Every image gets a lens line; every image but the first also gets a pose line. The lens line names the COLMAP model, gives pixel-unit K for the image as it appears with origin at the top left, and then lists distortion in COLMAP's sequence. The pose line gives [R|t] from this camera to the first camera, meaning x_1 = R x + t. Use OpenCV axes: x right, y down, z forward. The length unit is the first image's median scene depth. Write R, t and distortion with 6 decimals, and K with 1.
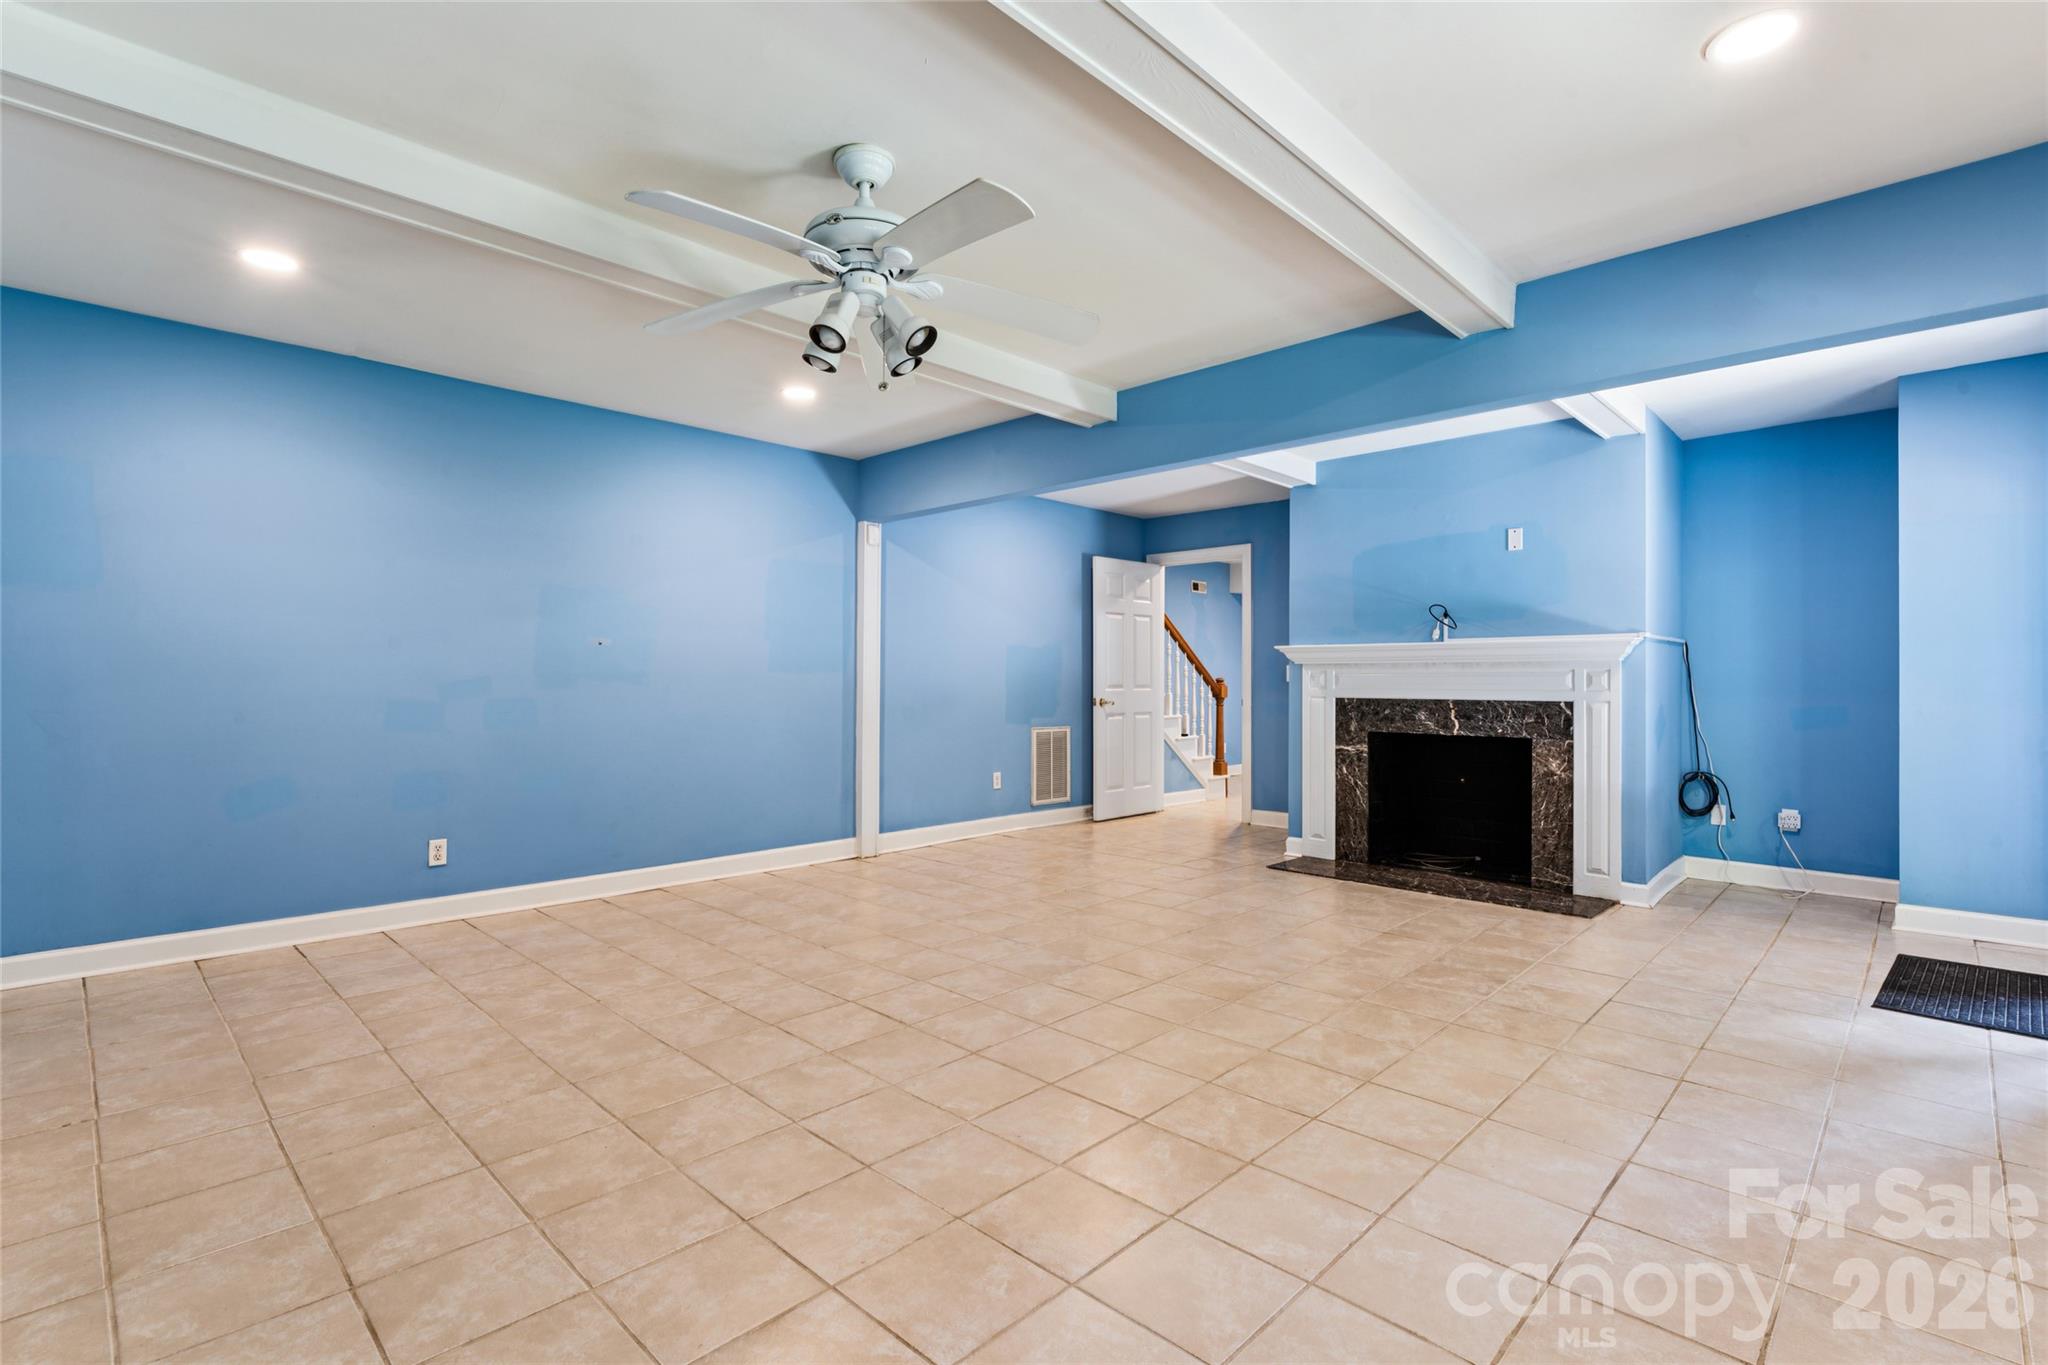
lens RADIAL K [[940.0, 0, 1023.0], [0, 940.0, 682.5], [0, 0, 1]] dist [0.000980, 0.000070]
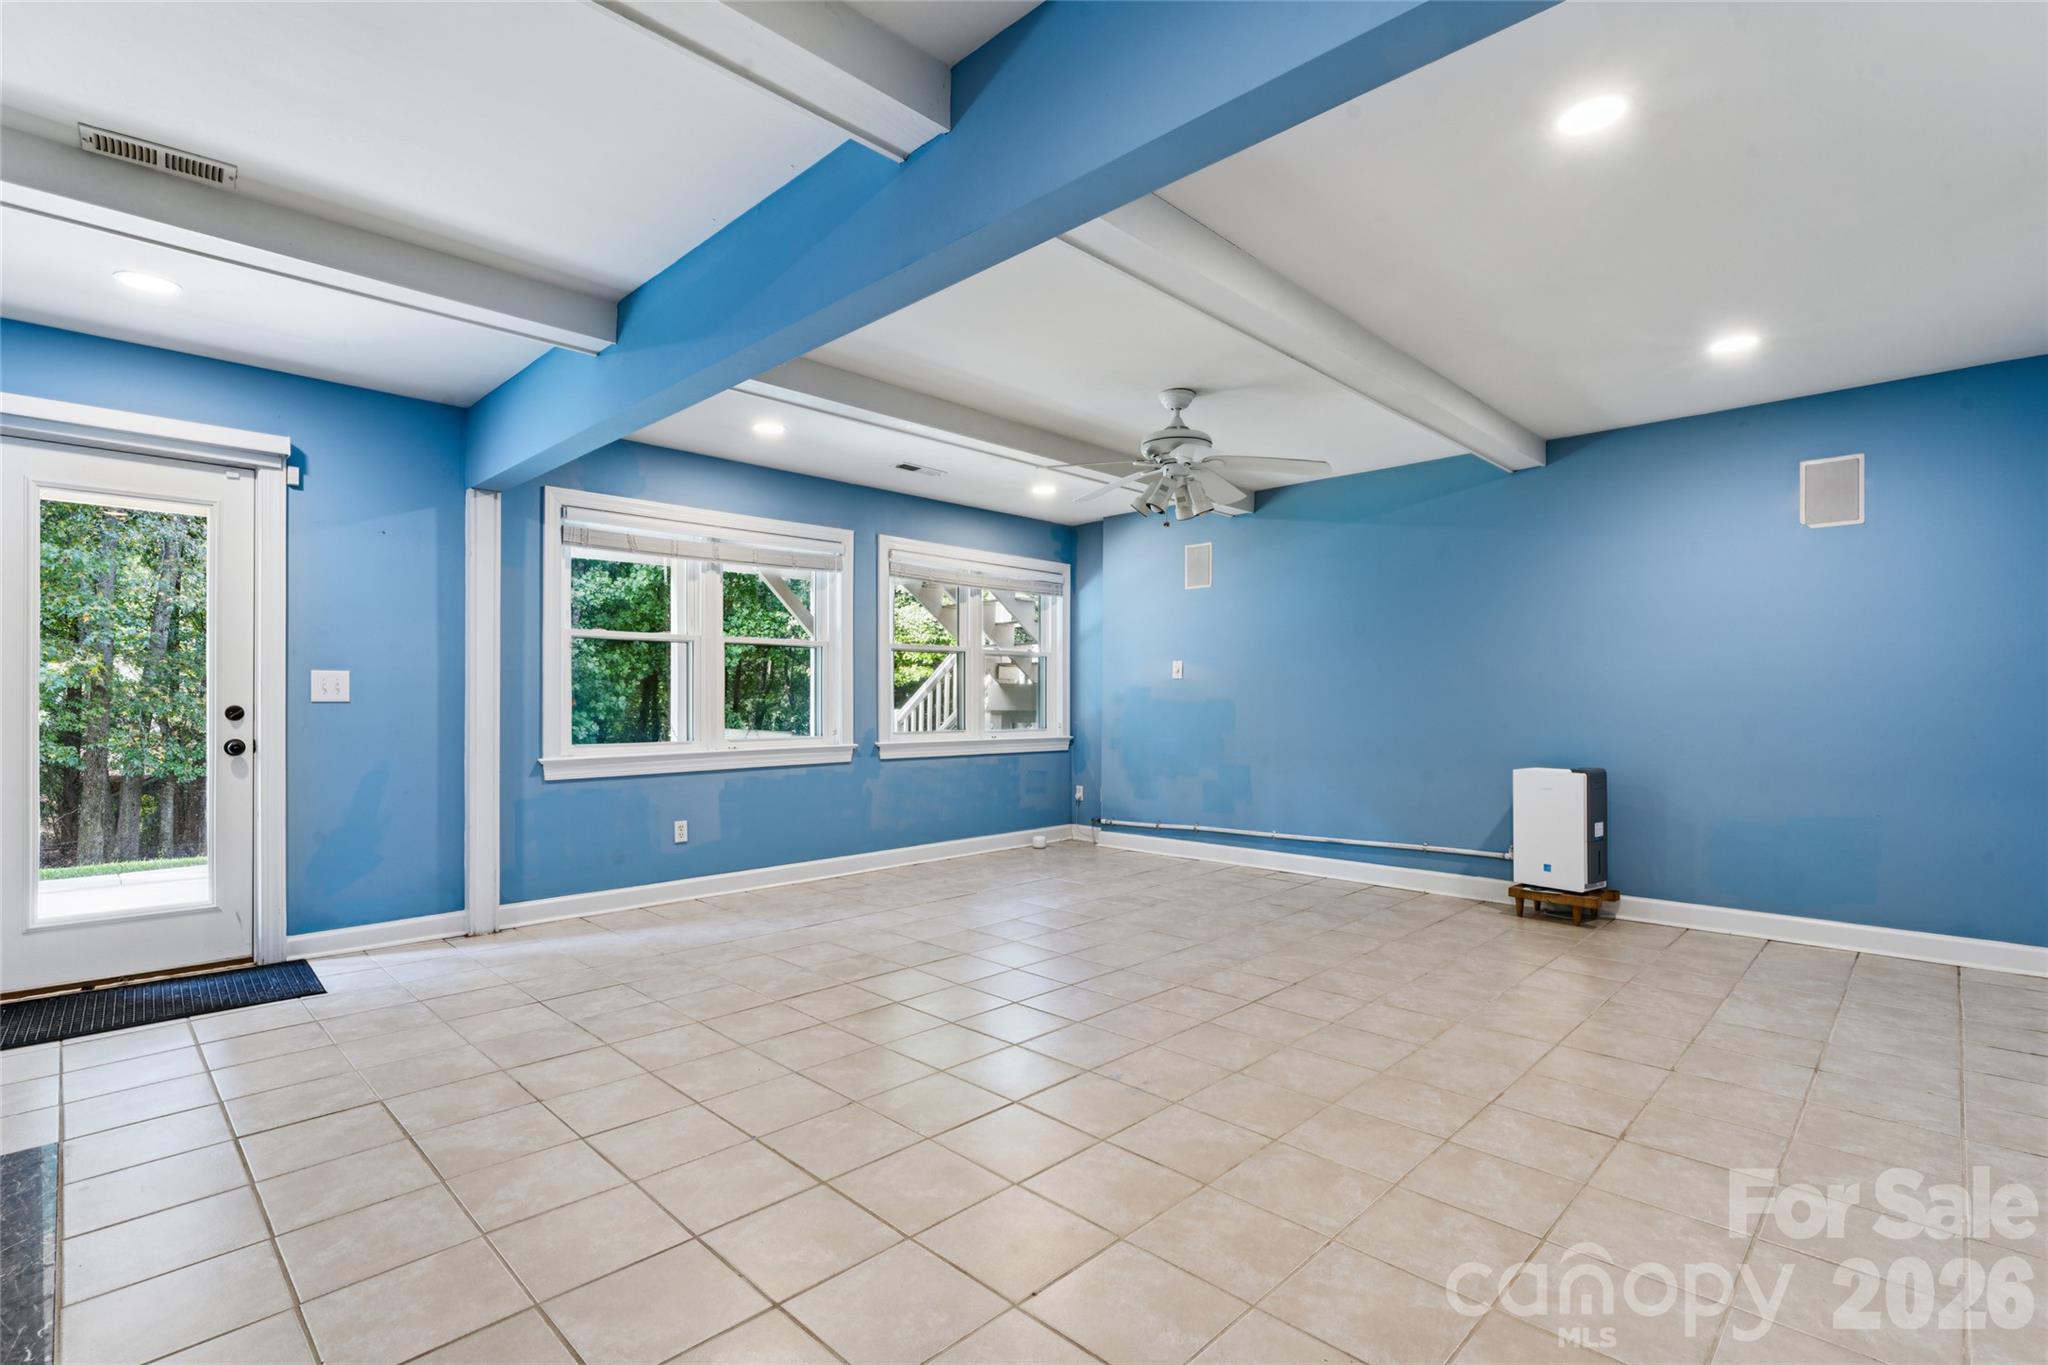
lens RADIAL K [[940.0, 0, 1025.1], [0, 940.0, 691.0], [0, 0, 1]] dist [0.000980, 0.000070]
pose [[-0.999981, -0.003300, 0.005198, 0.078780], [-0.003334, 0.999974, -0.006424, -0.007653], [-0.005176, -0.006441, -0.999966, 2.226147]]
